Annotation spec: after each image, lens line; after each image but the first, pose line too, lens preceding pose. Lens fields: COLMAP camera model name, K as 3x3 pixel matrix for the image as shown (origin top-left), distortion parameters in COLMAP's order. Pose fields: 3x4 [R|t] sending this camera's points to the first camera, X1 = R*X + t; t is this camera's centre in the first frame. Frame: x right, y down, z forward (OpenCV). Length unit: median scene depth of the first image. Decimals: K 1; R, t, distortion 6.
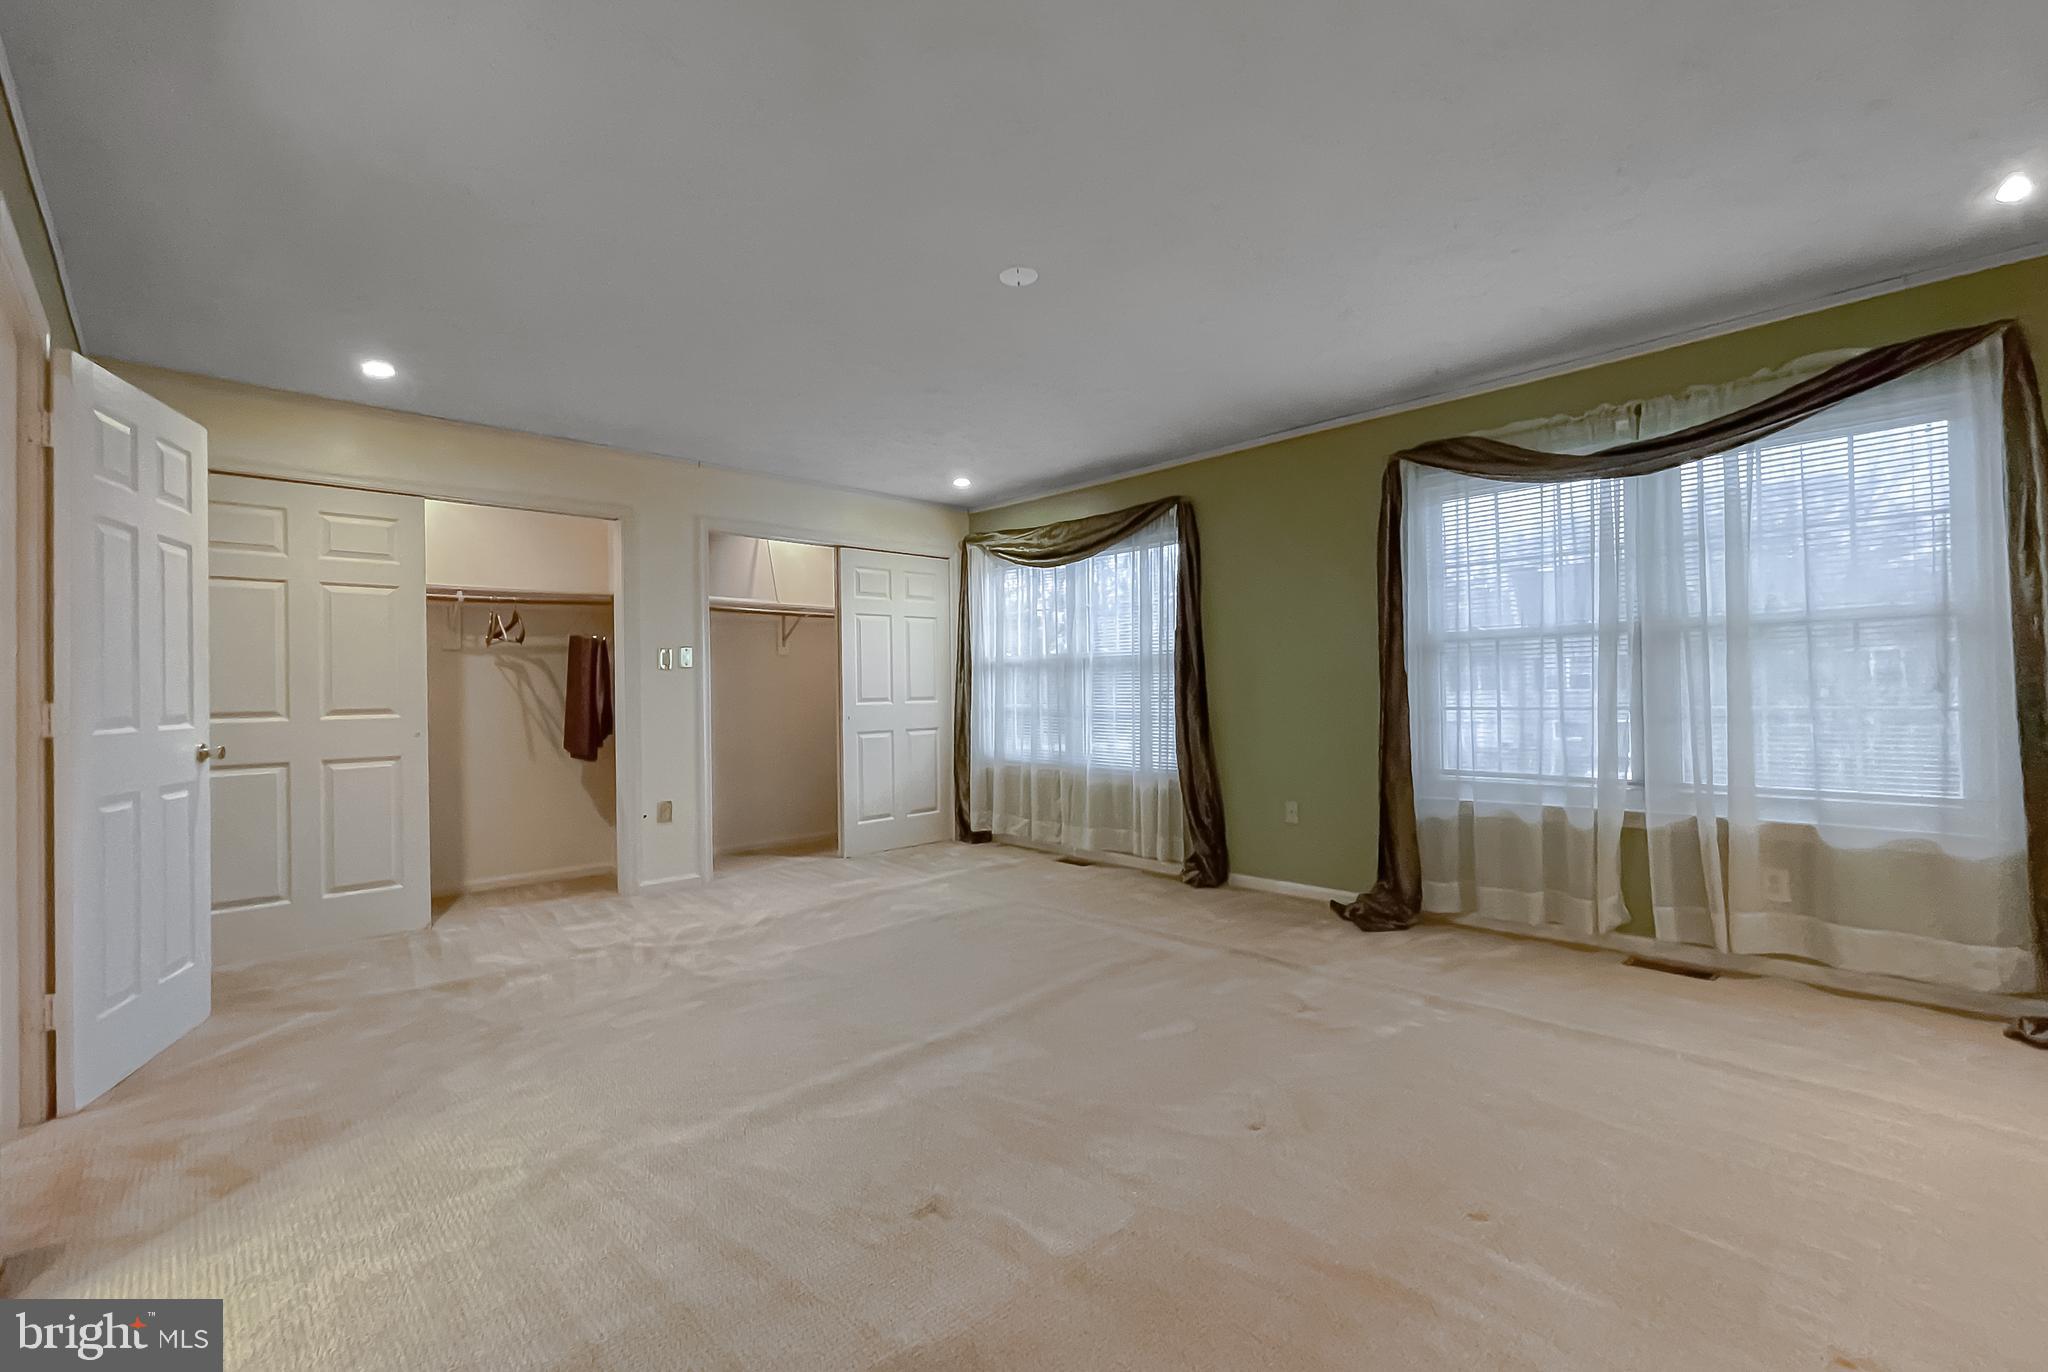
lens RADIAL K [[837.7, 0, 1024.0], [0, 837.7, 686.0], [0, 0, 1]] dist [0.009574, -0.000046]
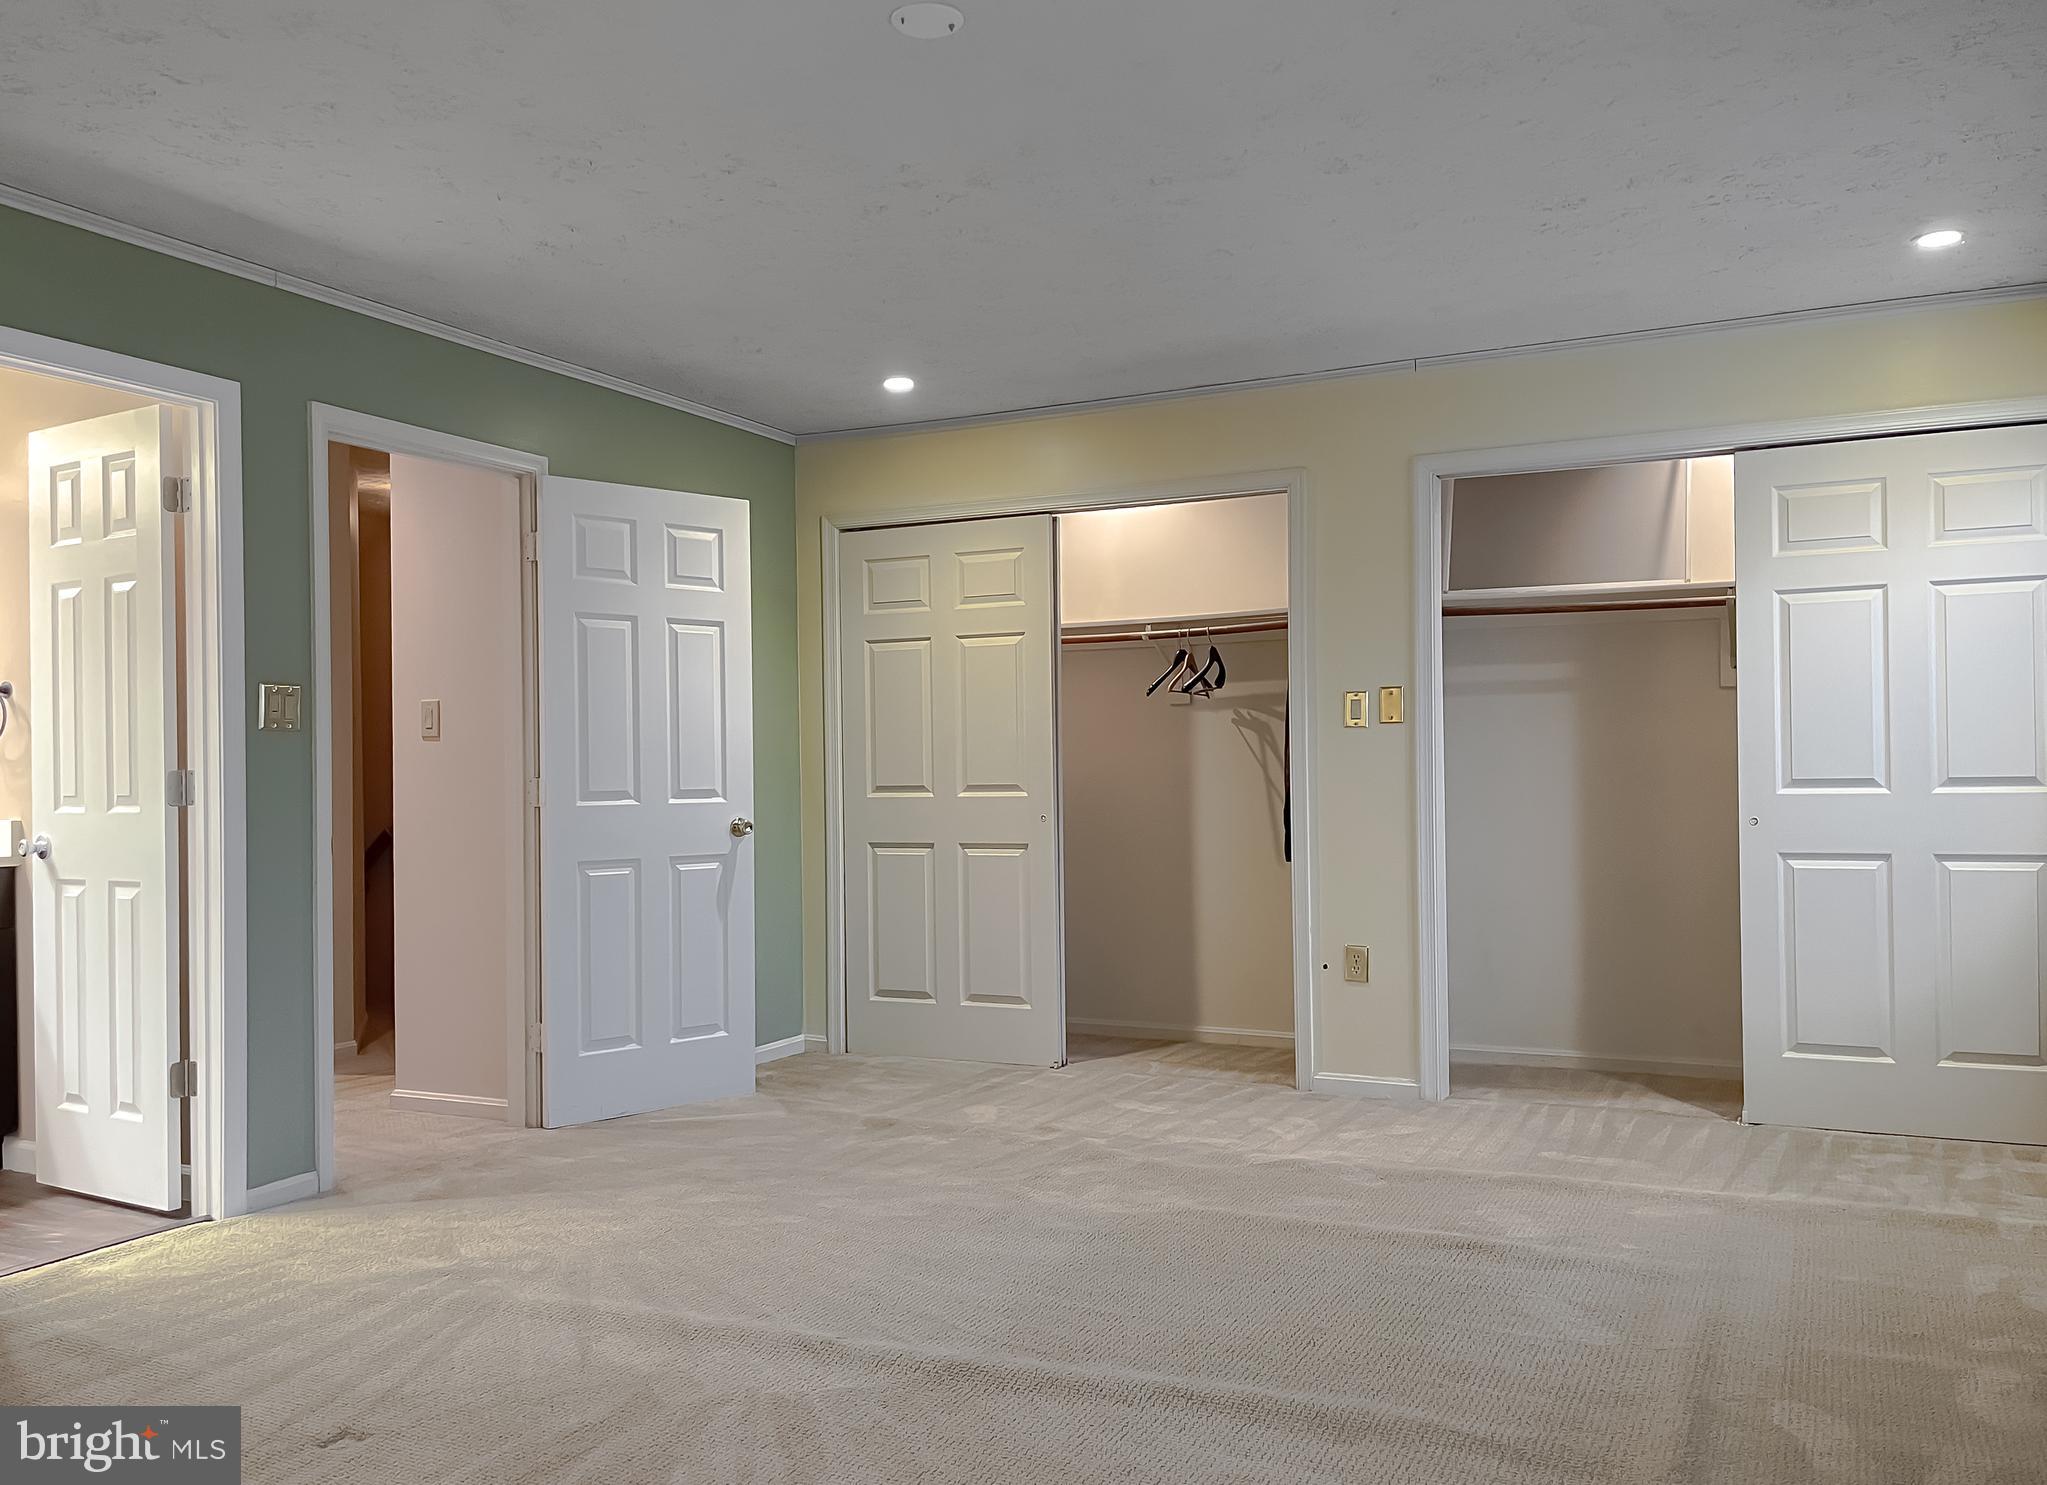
lens RADIAL K [[1642.4, 0, 1099.7], [0, 1642.4, 761.8], [0, 0, 1]] dist [0.043226, -0.003790]
pose [[0.381065, 0.007400, -0.924519, 0.781115], [0.008603, 0.999896, 0.011550, -0.013248], [0.924508, -0.012355, 0.380962, 0.511971]]
